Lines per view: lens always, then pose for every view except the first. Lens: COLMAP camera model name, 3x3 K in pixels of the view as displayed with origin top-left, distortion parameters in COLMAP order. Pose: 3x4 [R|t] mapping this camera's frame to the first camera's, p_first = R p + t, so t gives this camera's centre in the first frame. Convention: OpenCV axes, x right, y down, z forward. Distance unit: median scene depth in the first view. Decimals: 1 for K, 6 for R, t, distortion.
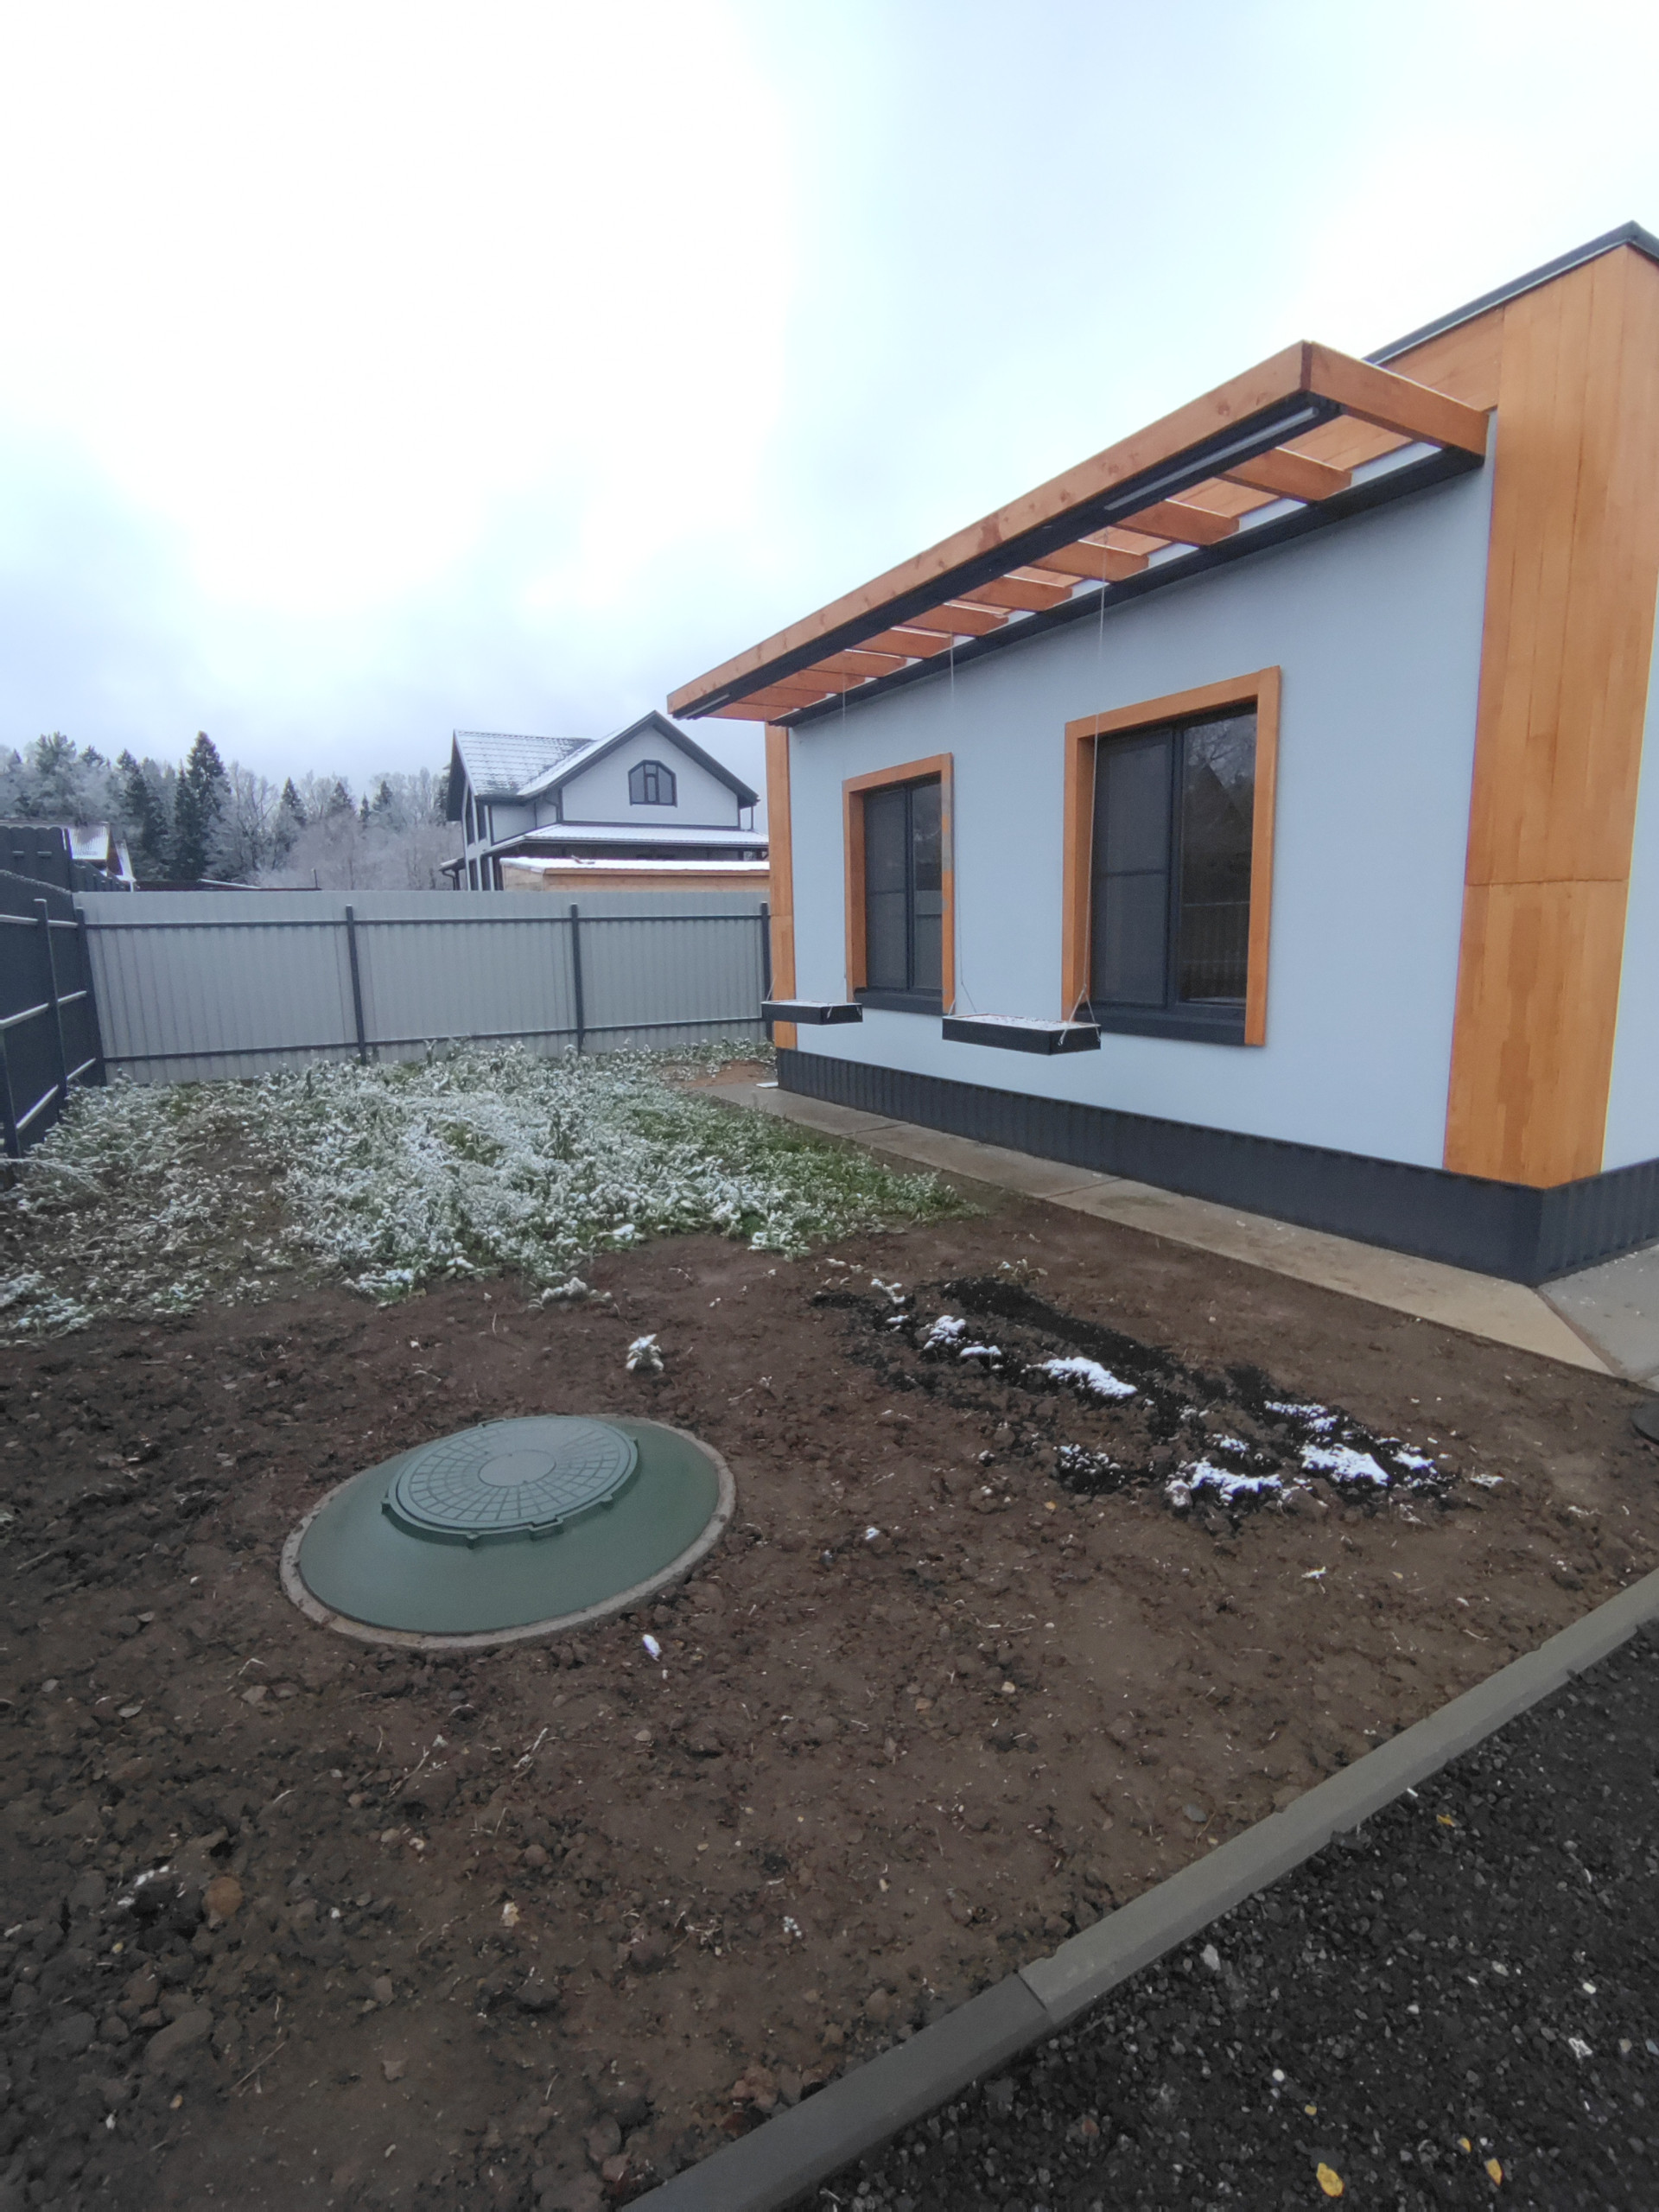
lens RADIAL K [[1055.9, 0, 819.1], [0, 1055.9, 1103.4], [0, 0, 1]] dist [-0.000307, -0.007135]
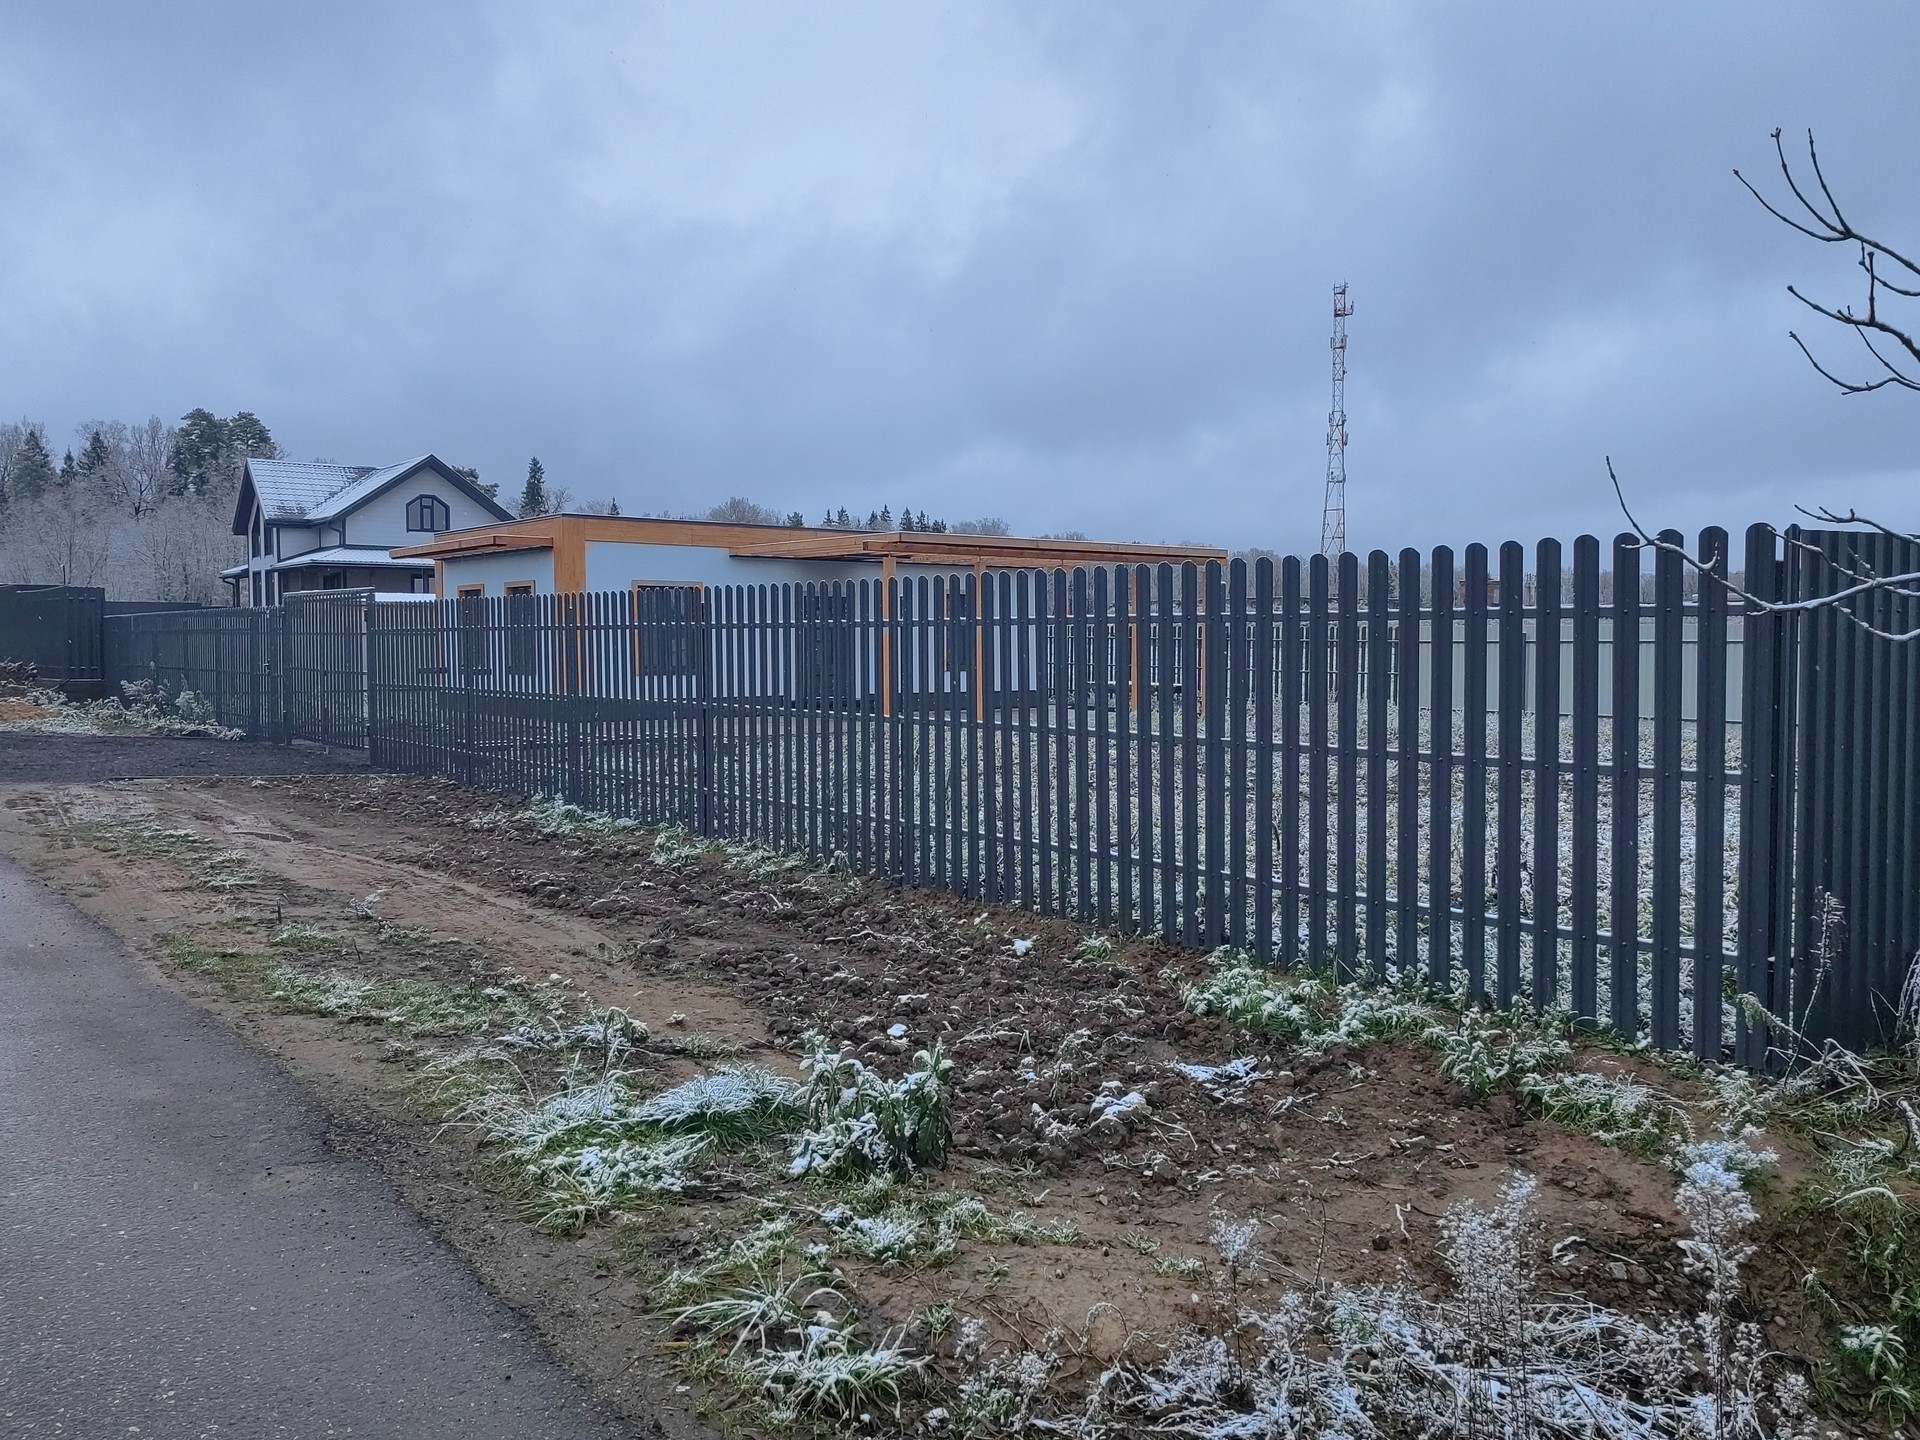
lens RADIAL K [[1525.2, 0, 956.4], [0, 1525.2, 718.3], [0, 0, 1]] dist [-0.000180, -0.002567]
pose [[0.988547, 0.017593, 0.149882, 0.153808], [-0.000182, 0.993320, -0.115396, 0.102283], [-0.150911, 0.114047, 0.981947, -0.643310]]
